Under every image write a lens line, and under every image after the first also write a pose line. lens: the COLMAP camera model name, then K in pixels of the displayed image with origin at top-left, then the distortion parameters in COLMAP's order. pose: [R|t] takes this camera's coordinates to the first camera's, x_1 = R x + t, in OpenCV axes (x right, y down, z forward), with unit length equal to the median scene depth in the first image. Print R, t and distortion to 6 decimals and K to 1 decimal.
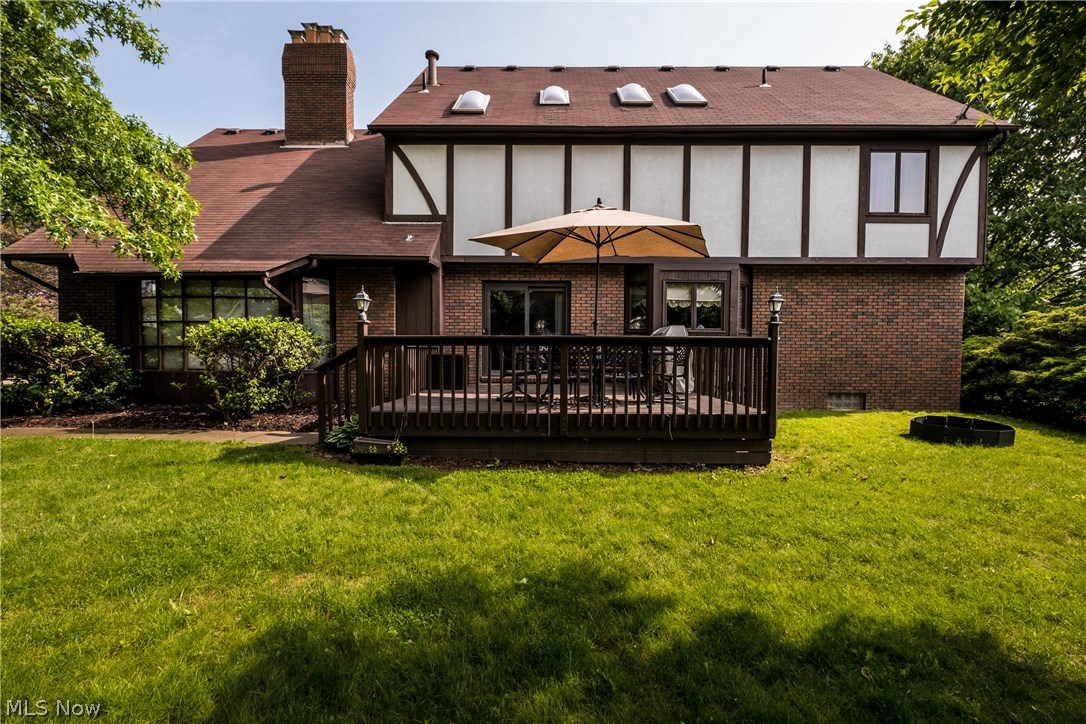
lens RADIAL K [[472.3, 0, 543.0], [0, 472.3, 362.0], [0, 0, 1]] dist [0.013597, -0.000205]
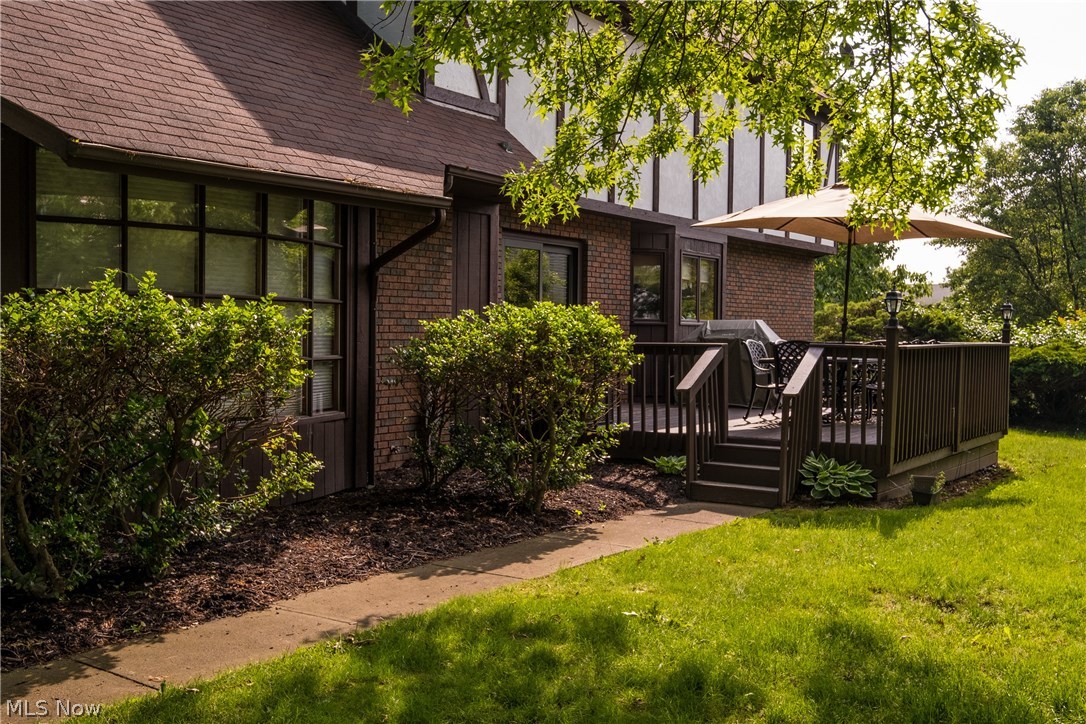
lens RADIAL K [[1101.2, 0, 543.0], [0, 1101.2, 362.0], [0, 0, 1]] dist [0.080003, 0.001431]
pose [[0.532701, -0.027470, 0.845857, -1.288740], [-0.000424, 0.999464, 0.032726, -0.058274], [-0.846303, -0.017791, 0.532404, 0.283773]]
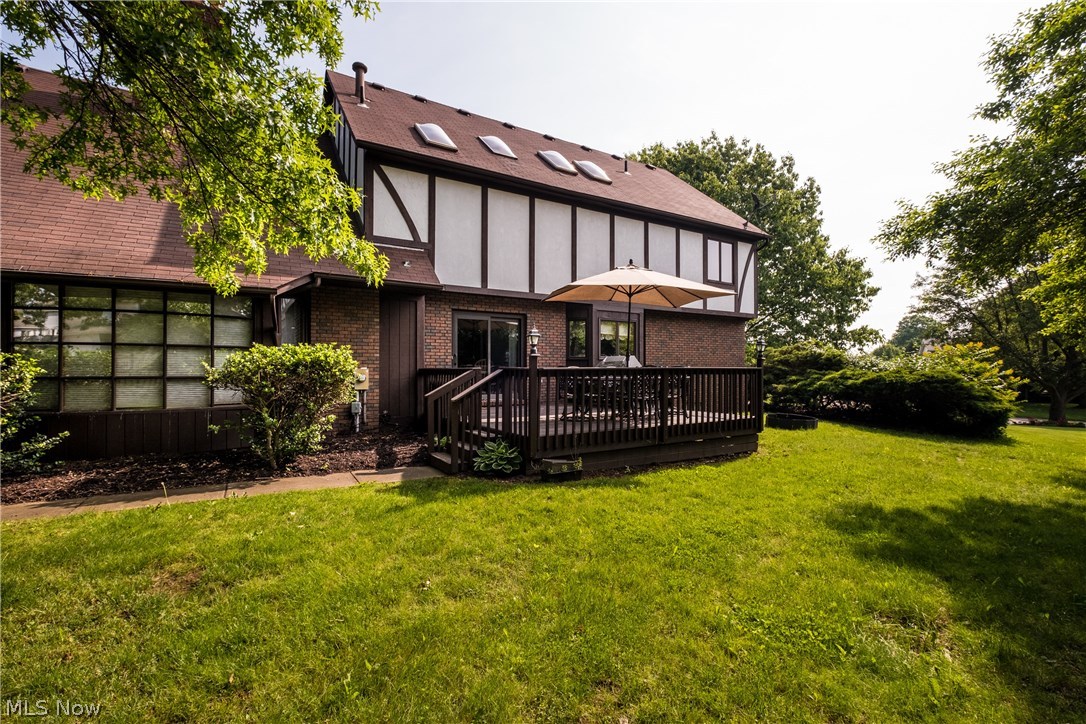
lens RADIAL K [[472.3, 0, 543.0], [0, 472.3, 362.0], [0, 0, 1]] dist [0.013597, -0.000205]
pose [[0.854485, 0.001592, 0.519474, -0.519179], [0.020279, 0.999131, -0.036419, -0.015228], [-0.519081, 0.041654, 0.853710, 0.021597]]
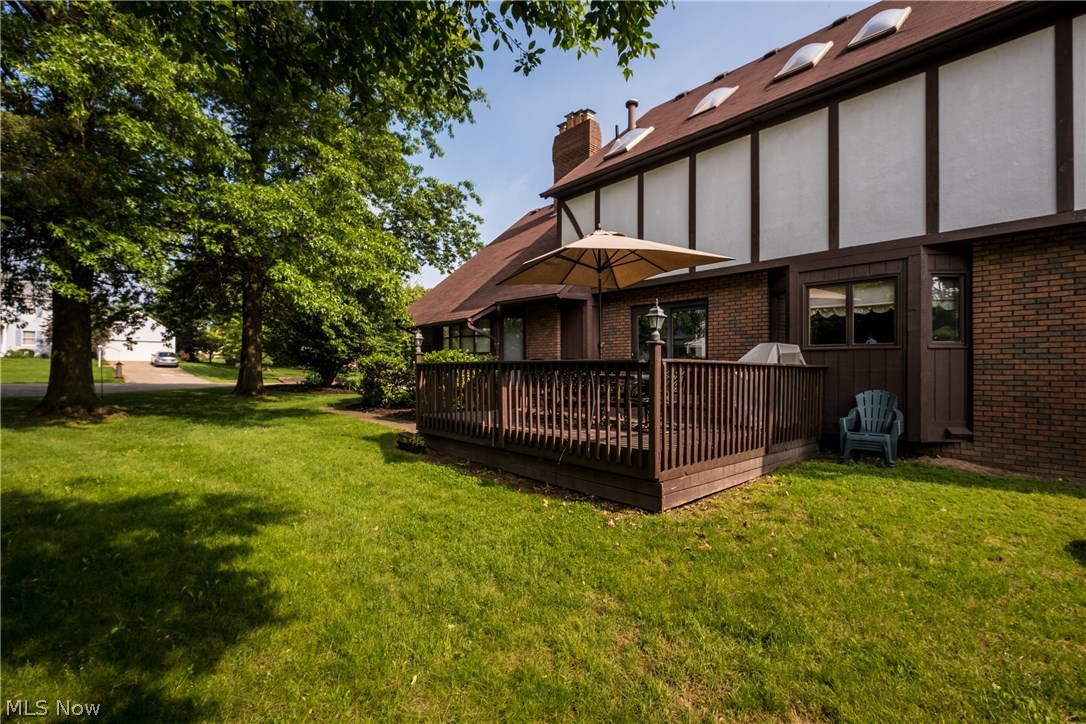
lens RADIAL K [[464.6, 0, 543.0], [0, 464.6, 362.0], [0, 0, 1]] dist [0.000353, -0.000033]
pose [[0.674674, -0.005890, -0.738092, 0.539064], [-0.007562, 0.999861, -0.014892, -0.026185], [0.738077, 0.015629, 0.674535, 0.152694]]
